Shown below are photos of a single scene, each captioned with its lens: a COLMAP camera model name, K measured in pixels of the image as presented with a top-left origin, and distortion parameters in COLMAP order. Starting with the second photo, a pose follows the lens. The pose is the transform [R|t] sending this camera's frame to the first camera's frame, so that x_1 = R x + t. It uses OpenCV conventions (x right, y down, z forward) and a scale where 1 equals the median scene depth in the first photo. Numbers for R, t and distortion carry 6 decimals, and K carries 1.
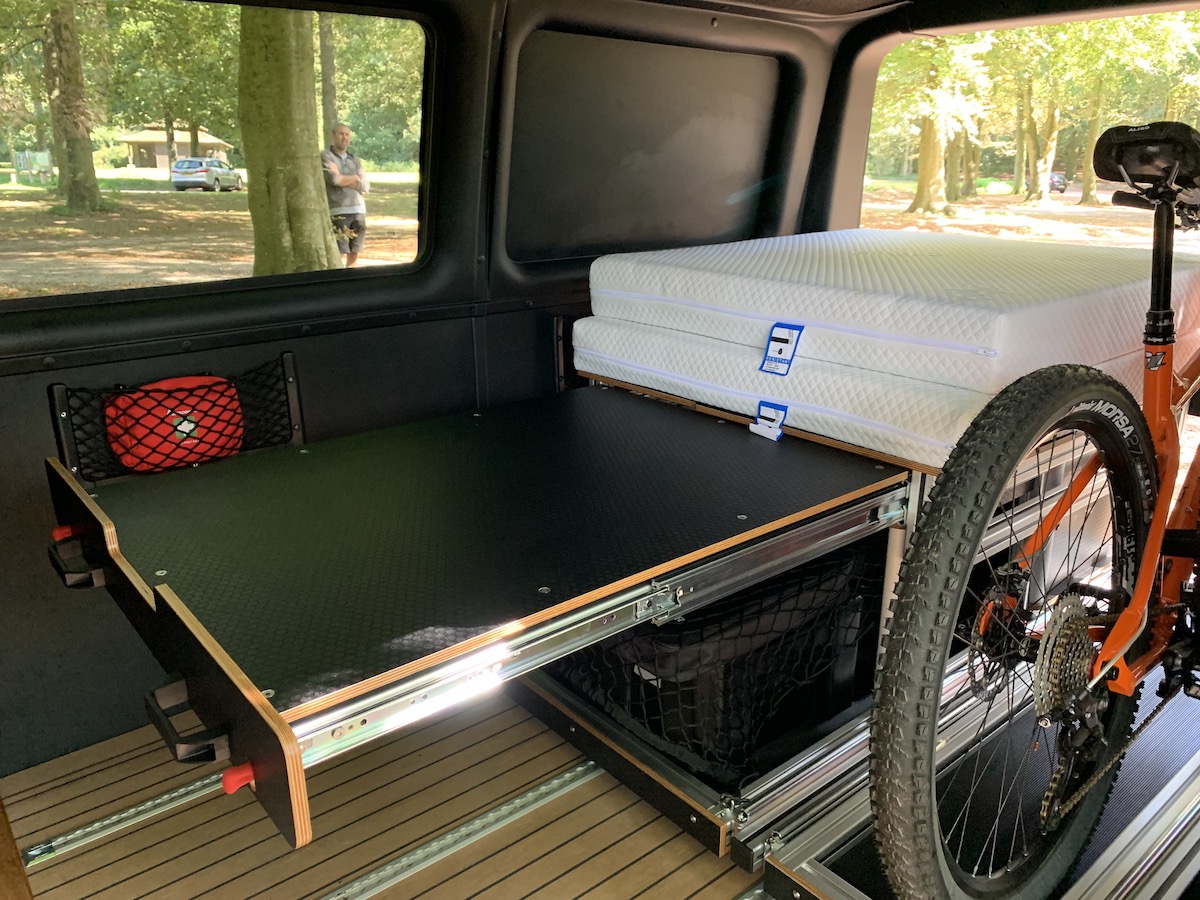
lens RADIAL K [[898.2, 0, 600.0], [0, 898.2, 450.0], [0, 0, 1]] dist [0.006178, 0.001765]
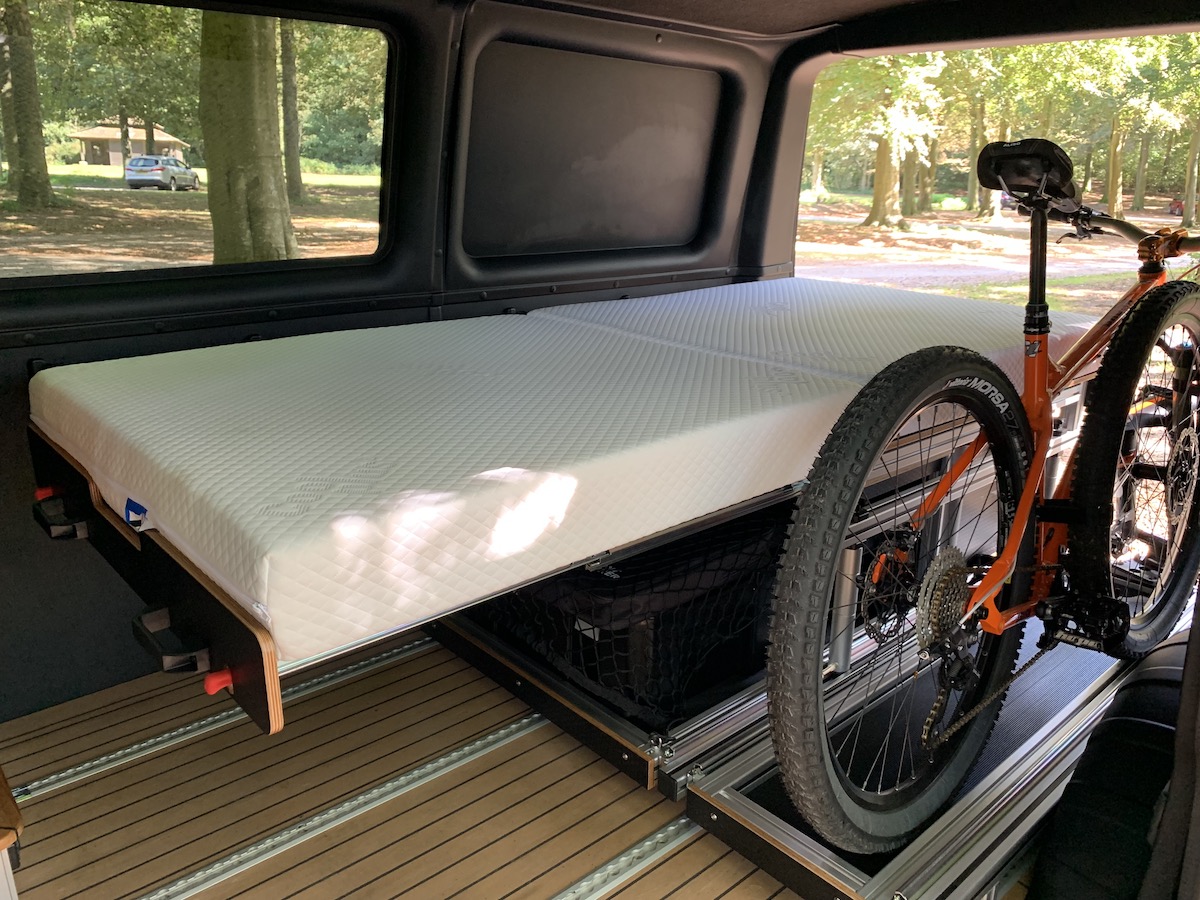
lens RADIAL K [[898.2, 0, 600.0], [0, 898.2, 450.0], [0, 0, 1]] dist [0.006178, 0.001765]
pose [[0.998999, 0.008900, 0.043833, 0.019441], [-0.008543, 0.999929, -0.008318, 0.039238], [-0.043904, 0.007935, 0.999004, -0.100232]]
